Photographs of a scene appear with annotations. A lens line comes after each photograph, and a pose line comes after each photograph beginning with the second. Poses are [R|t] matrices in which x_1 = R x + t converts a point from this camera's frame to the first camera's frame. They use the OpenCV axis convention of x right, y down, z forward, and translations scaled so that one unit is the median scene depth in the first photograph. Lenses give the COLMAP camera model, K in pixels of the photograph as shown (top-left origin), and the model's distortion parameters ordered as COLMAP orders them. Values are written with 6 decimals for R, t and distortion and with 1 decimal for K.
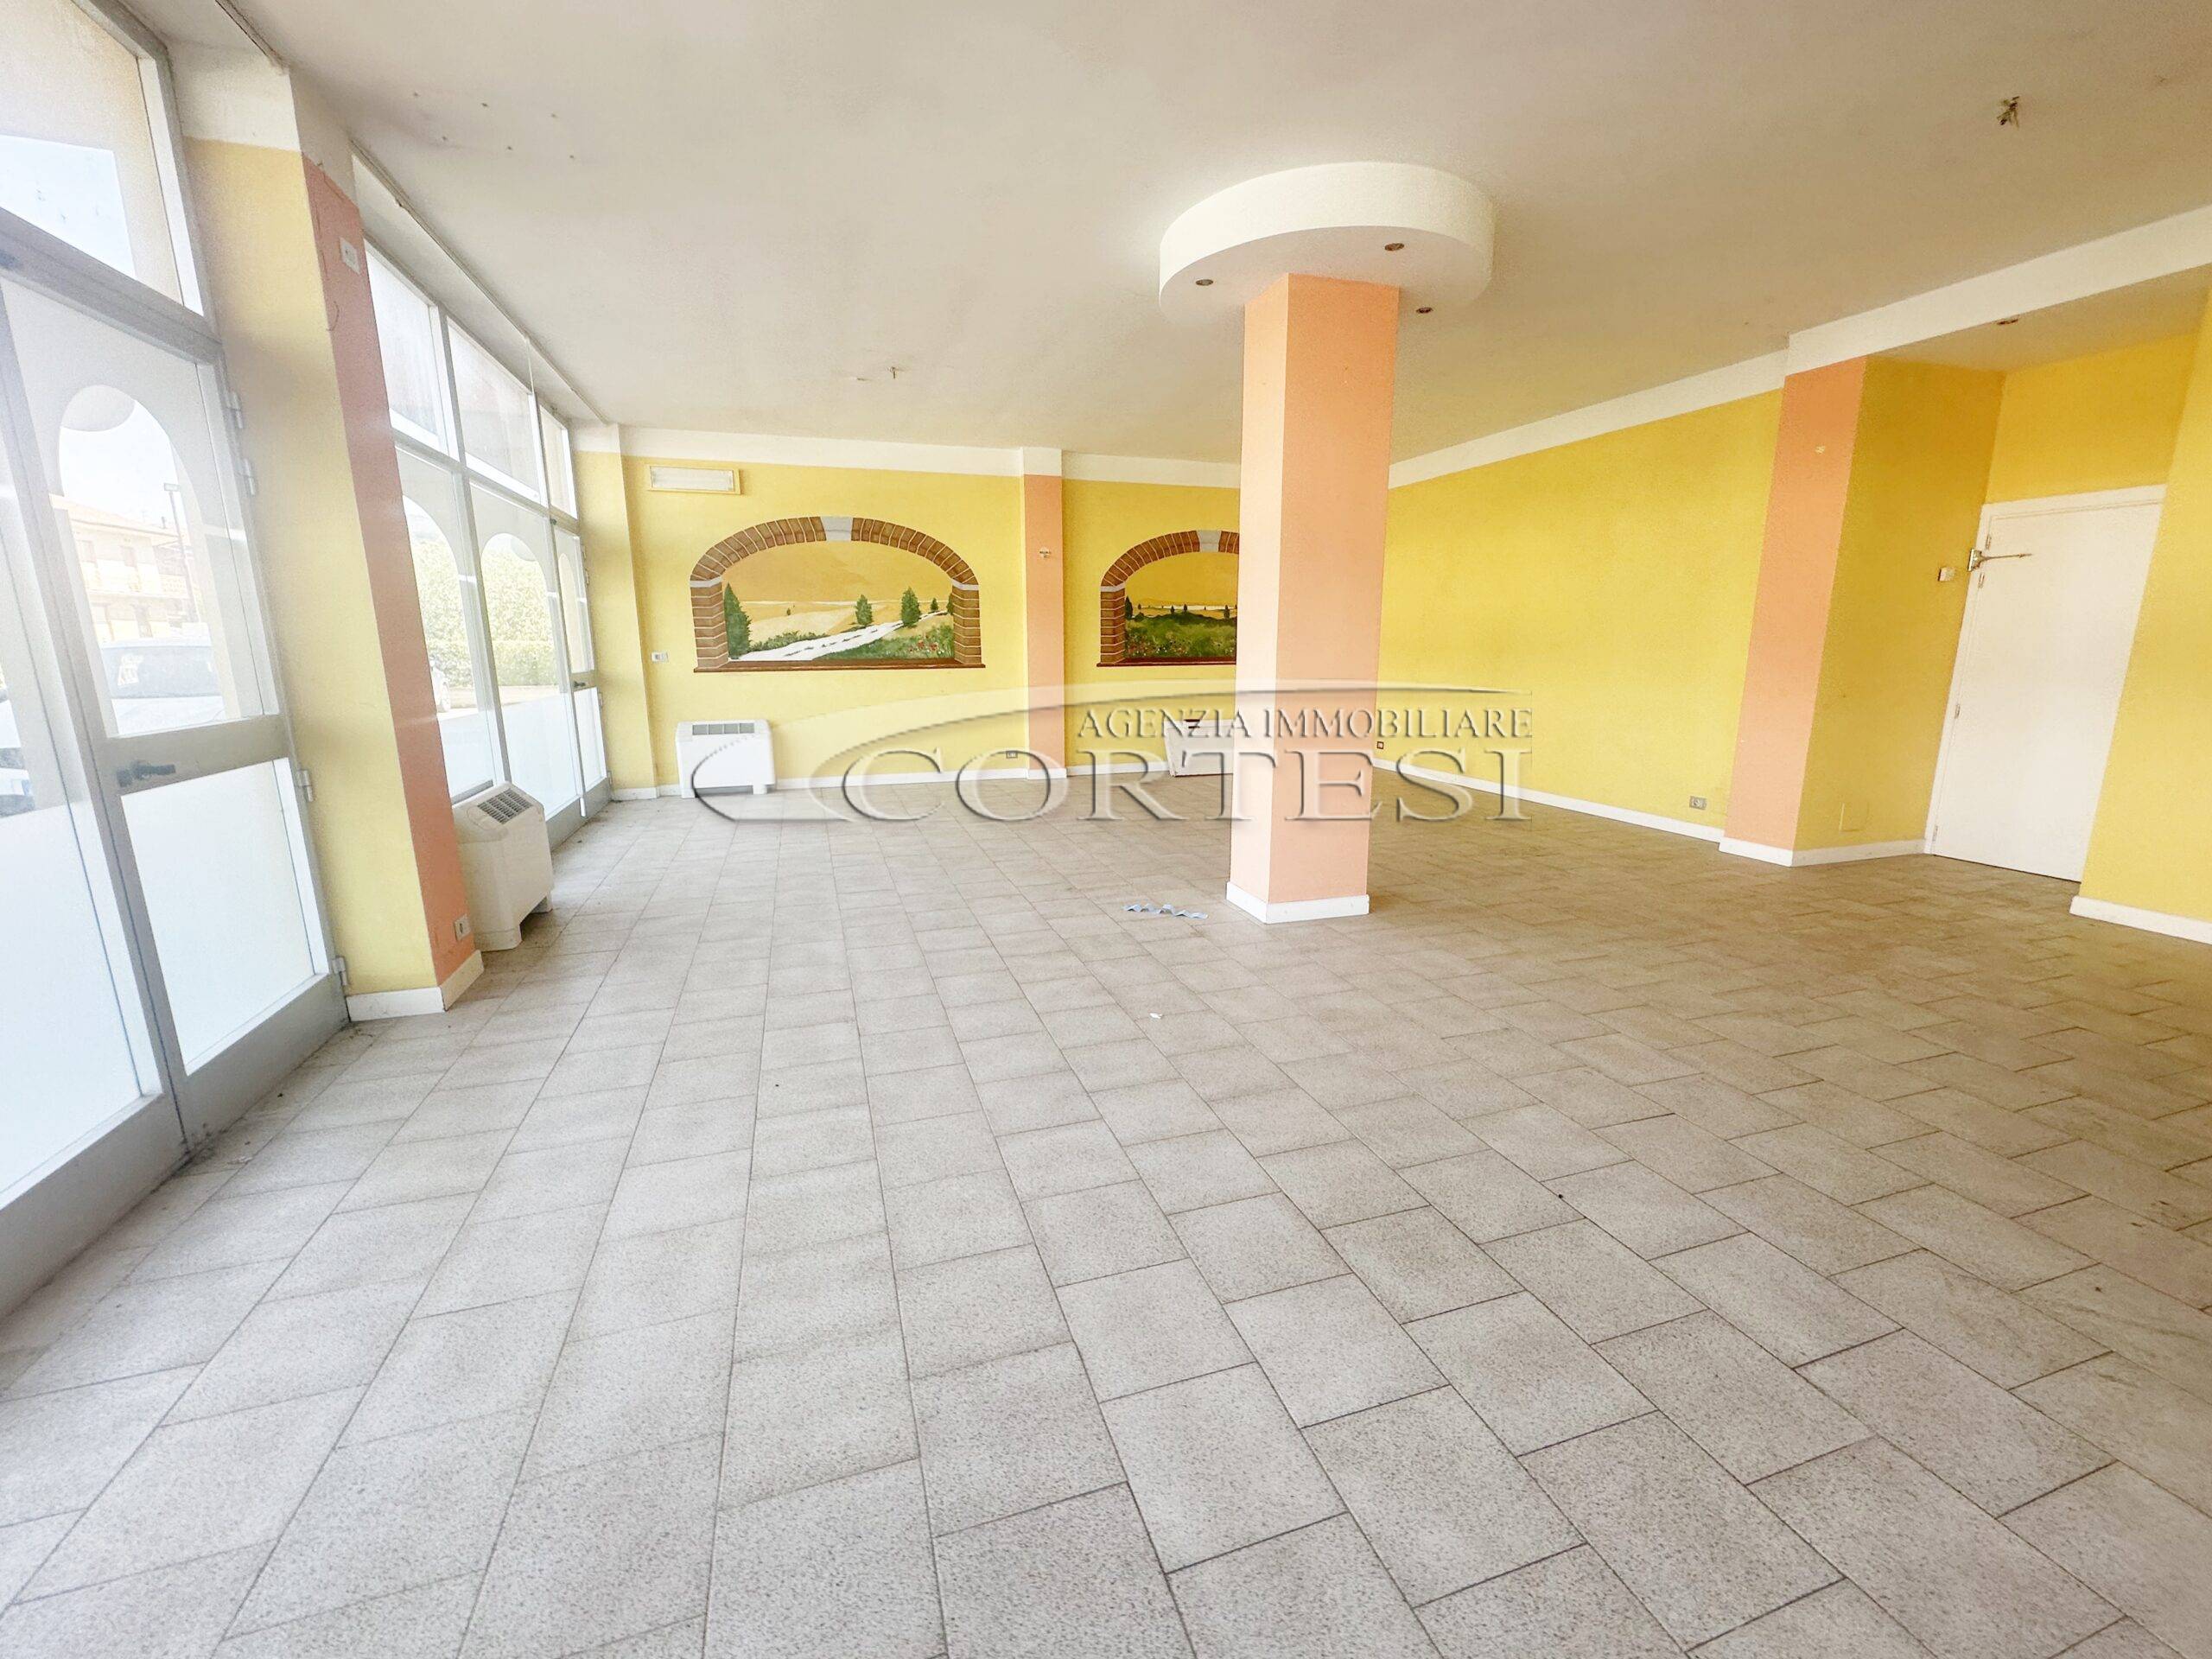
lens RADIAL K [[910.3, 0, 1106.0], [0, 910.3, 829.5], [0, 0, 1]] dist [-0.002531, 0.000392]
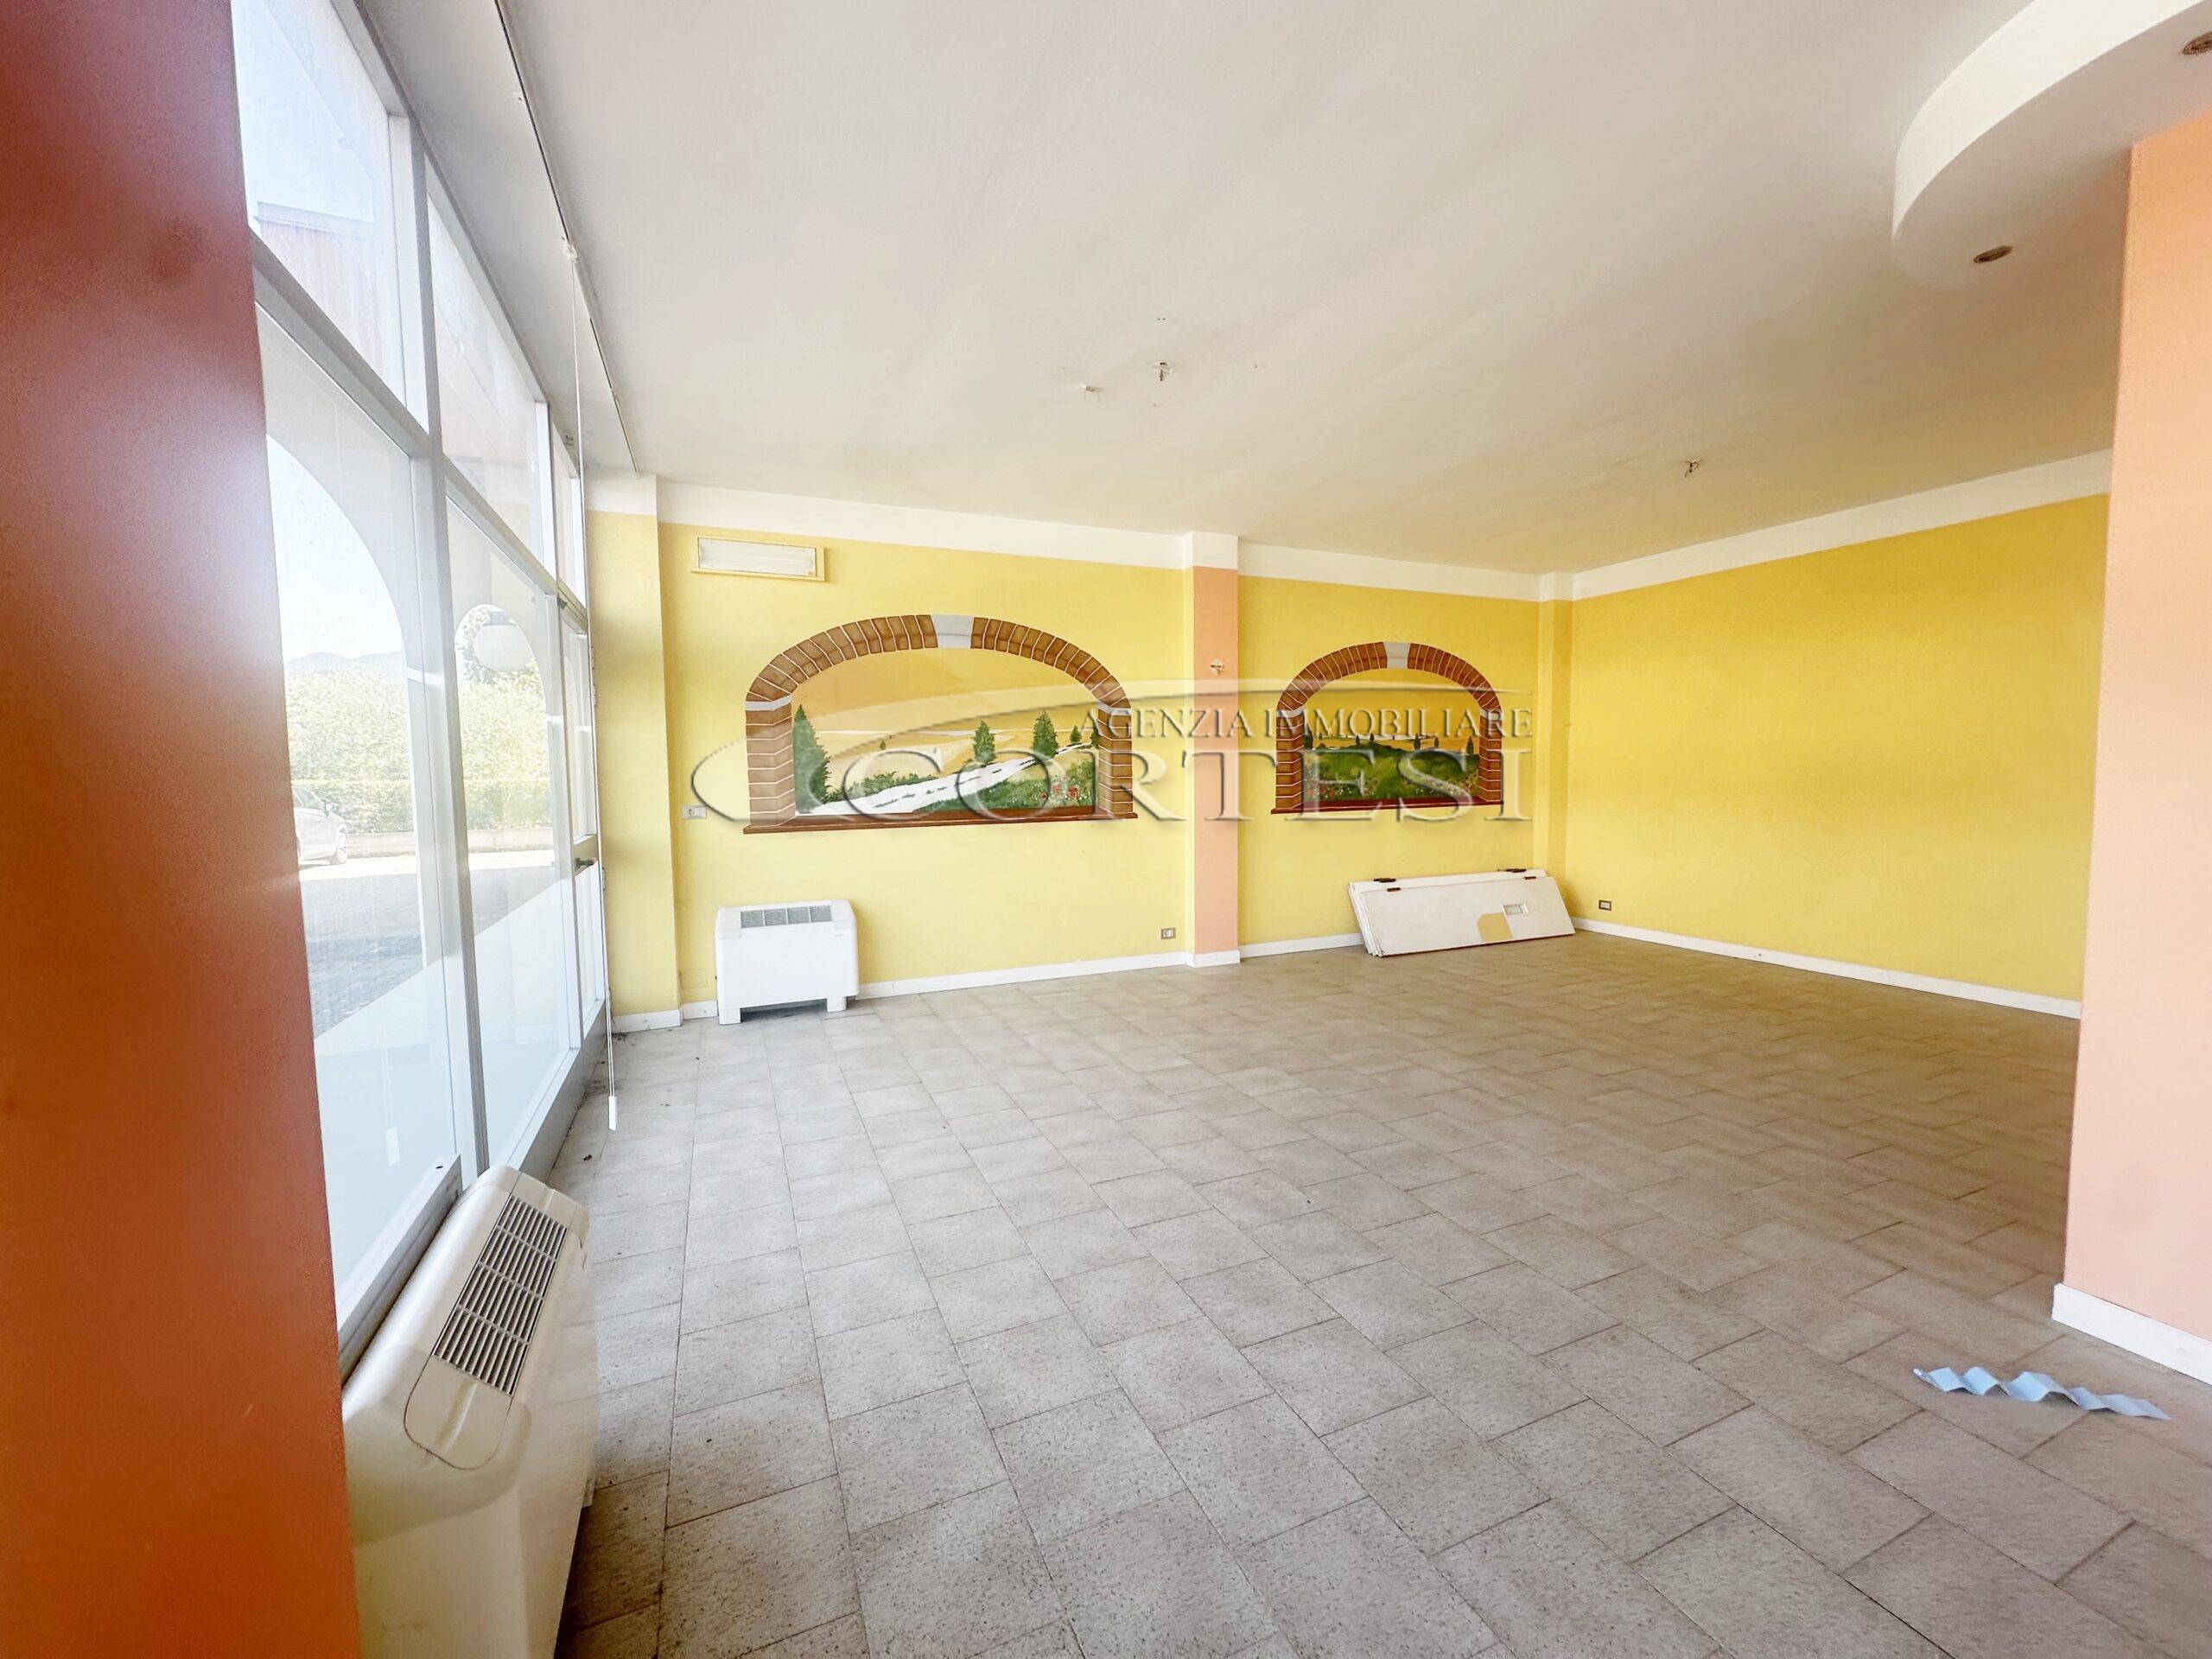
lens RADIAL K [[882.7, 0, 1106.0], [0, 882.7, 829.5], [0, 0, 1]] dist [-0.001553, 0.000137]
pose [[0.995765, -0.014700, 0.090751, -0.245656], [0.027075, 0.990245, -0.136679, -0.079064], [-0.087856, 0.138557, 0.986450, 0.330511]]
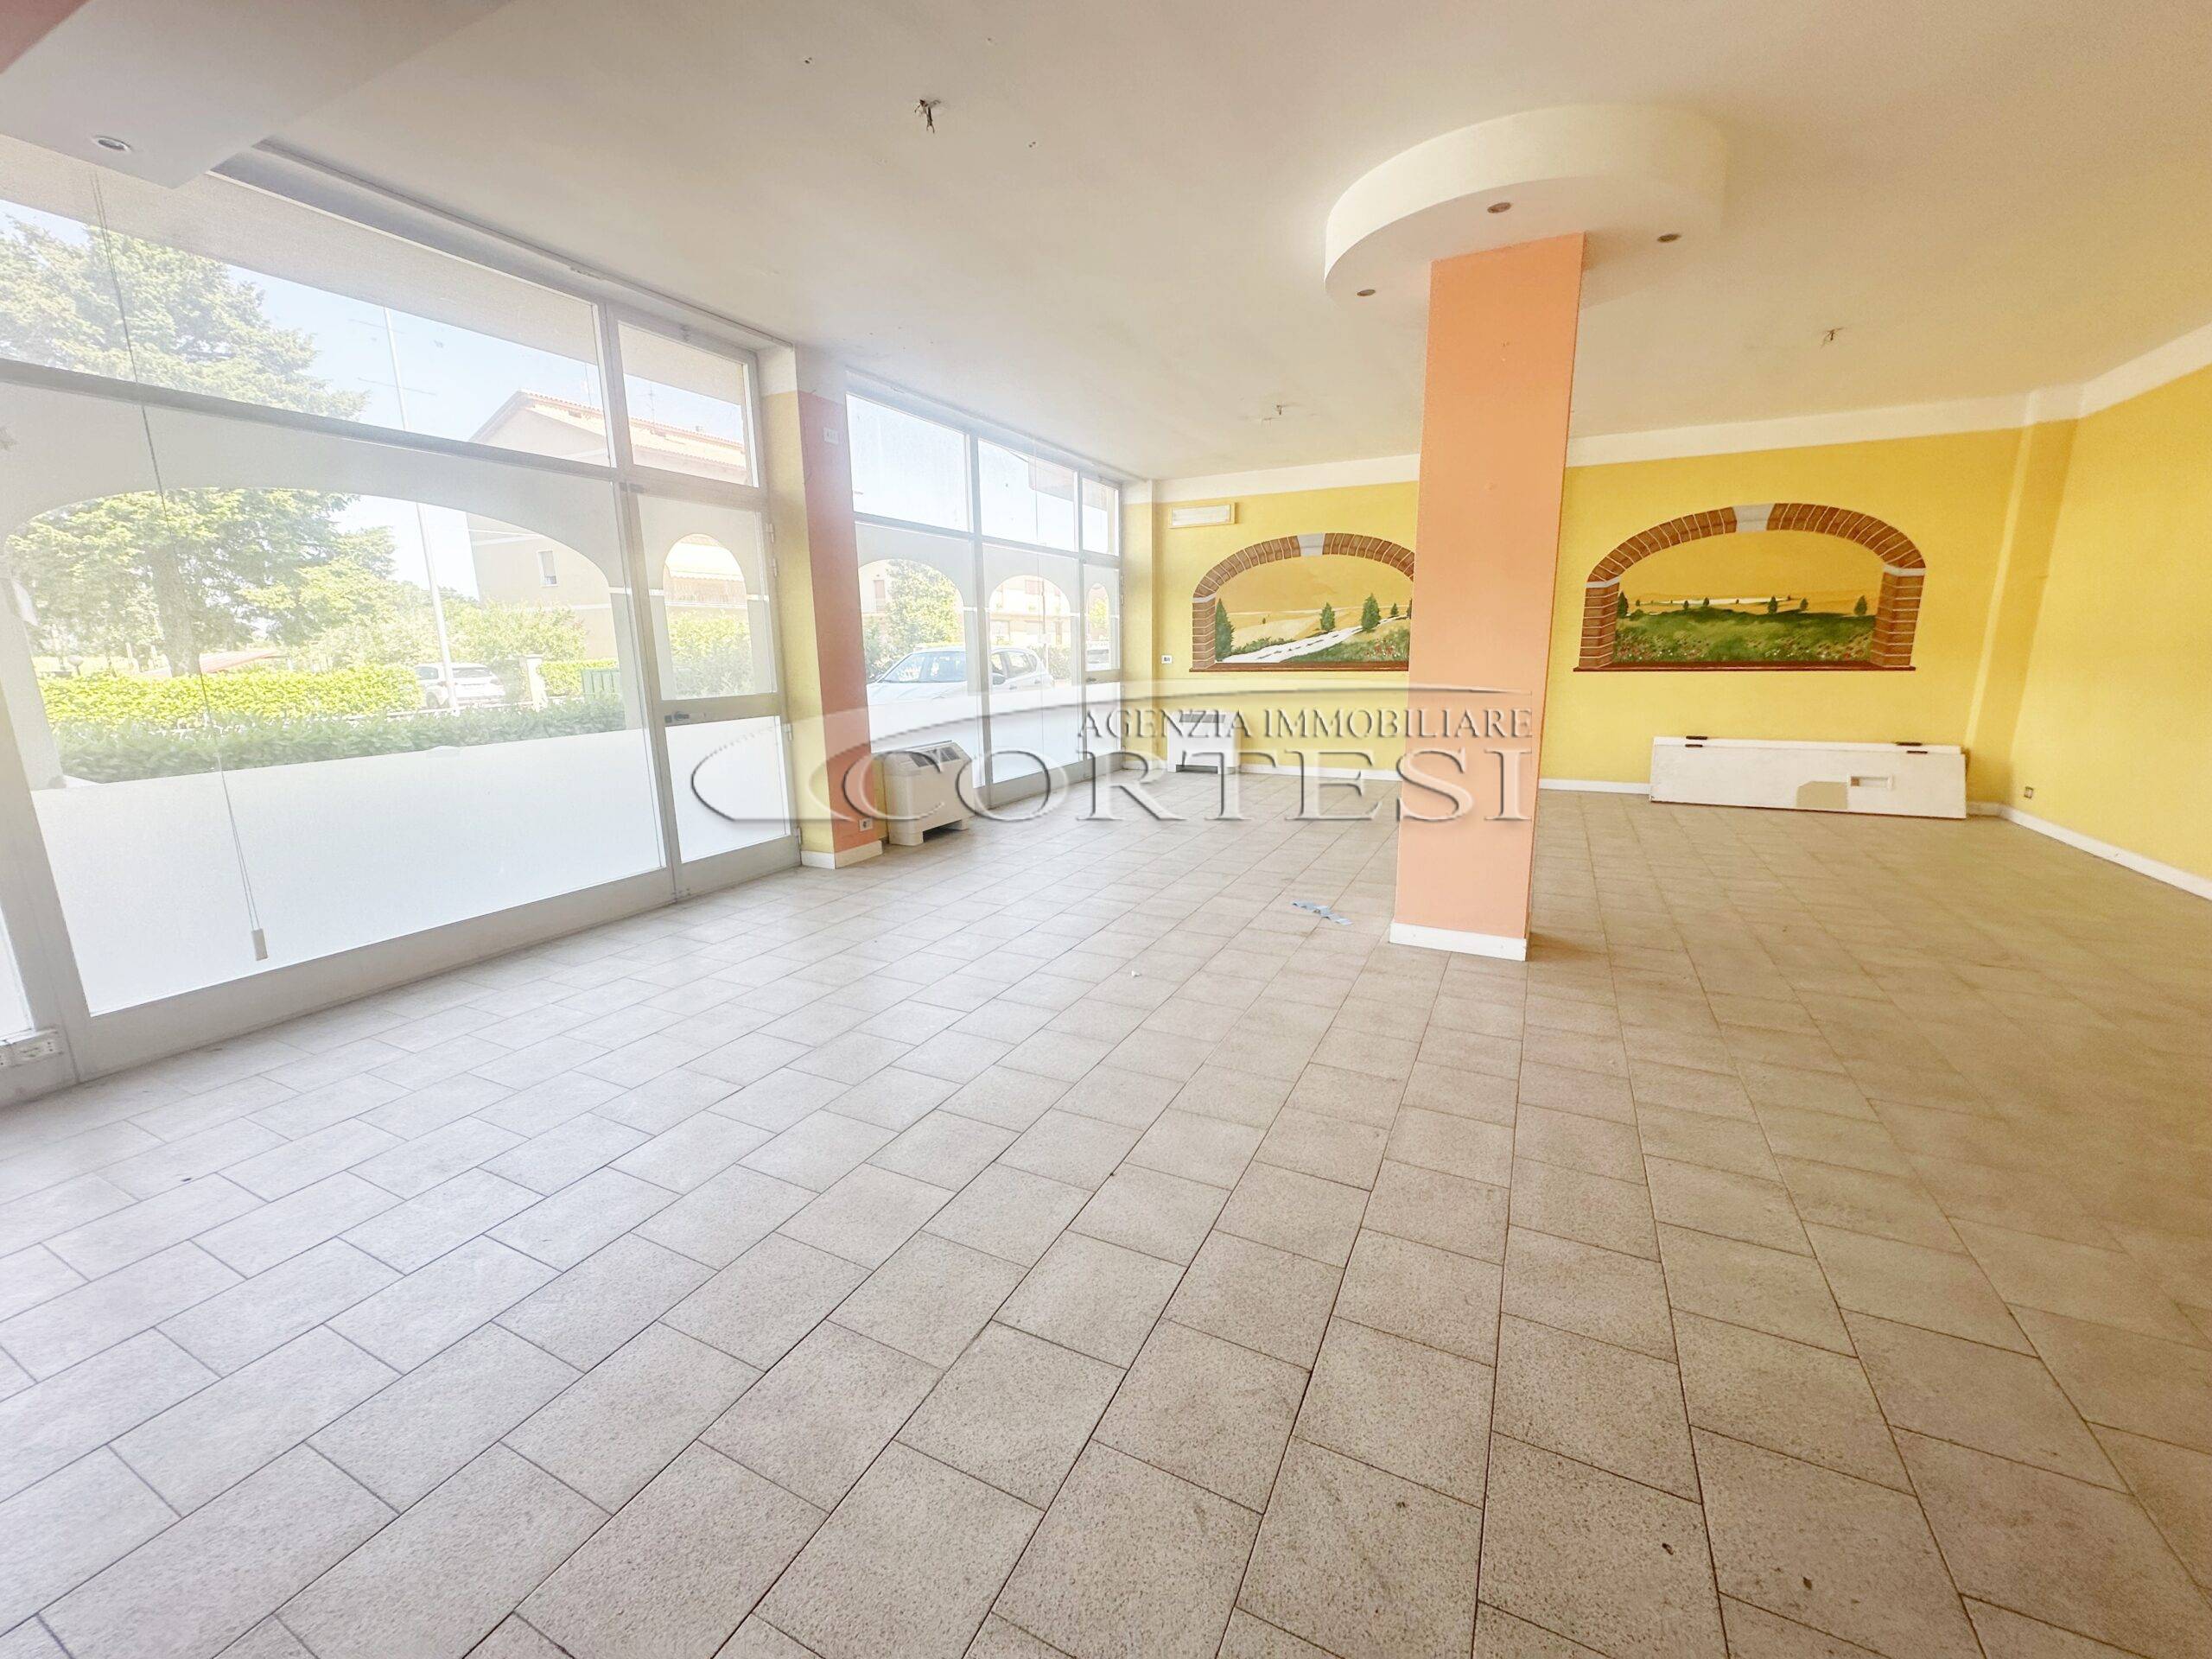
lens RADIAL K [[881.2, 0, 1106.0], [0, 881.2, 829.5], [0, 0, 1]] dist [-0.002001, -0.000038]
pose [[0.712071, 0.137054, -0.688601, 0.324973], [-0.131913, 0.989412, 0.060516, -0.017338], [0.689605, 0.047743, 0.722611, 0.062736]]
